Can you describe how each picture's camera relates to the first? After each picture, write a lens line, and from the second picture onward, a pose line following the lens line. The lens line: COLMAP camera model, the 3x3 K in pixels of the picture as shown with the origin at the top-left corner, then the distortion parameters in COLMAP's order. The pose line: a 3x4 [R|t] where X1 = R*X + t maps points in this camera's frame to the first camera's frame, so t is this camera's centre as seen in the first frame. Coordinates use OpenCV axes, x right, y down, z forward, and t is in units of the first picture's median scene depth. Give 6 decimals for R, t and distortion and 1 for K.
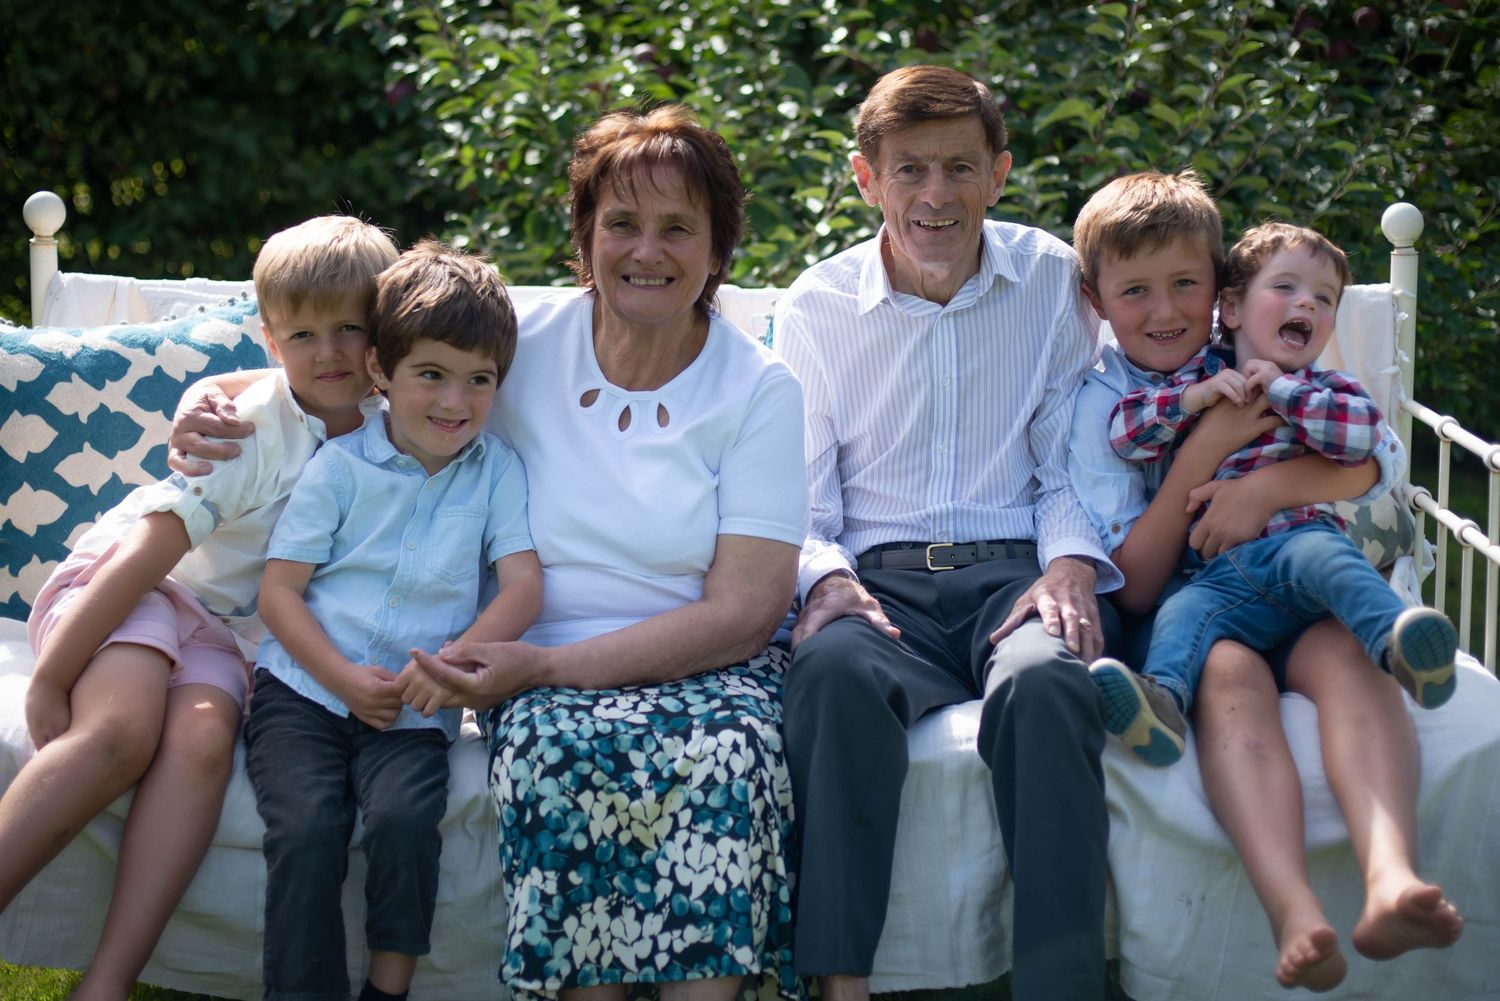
lens RADIAL K [[3061.6, 0, 755.6], [0, 3061.6, 493.9], [0, 0, 1]] dist [-0.042104, 0.000000]
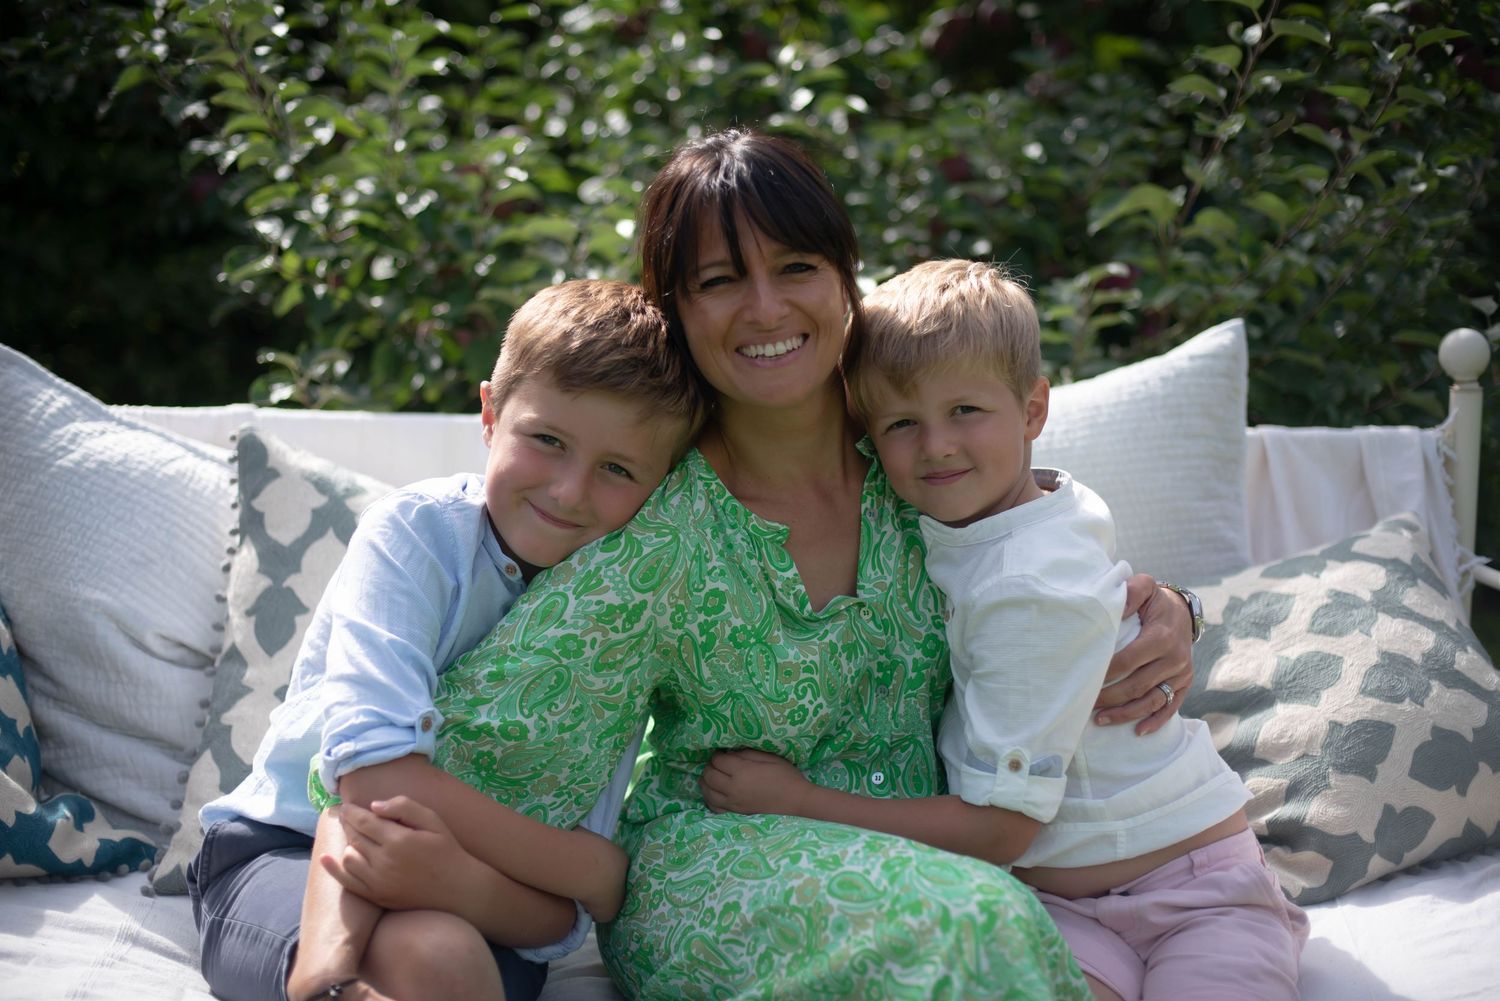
lens RADIAL K [[2197.1, 0, 737.9], [0, 2197.1, 497.0], [0, 0, 1]] dist [-0.079859, 0.000000]
pose [[0.994865, -0.013957, 0.100249, -0.042794], [0.014430, 0.999888, -0.004003, -0.053631], [-0.100182, 0.005429, 0.994954, 0.485601]]
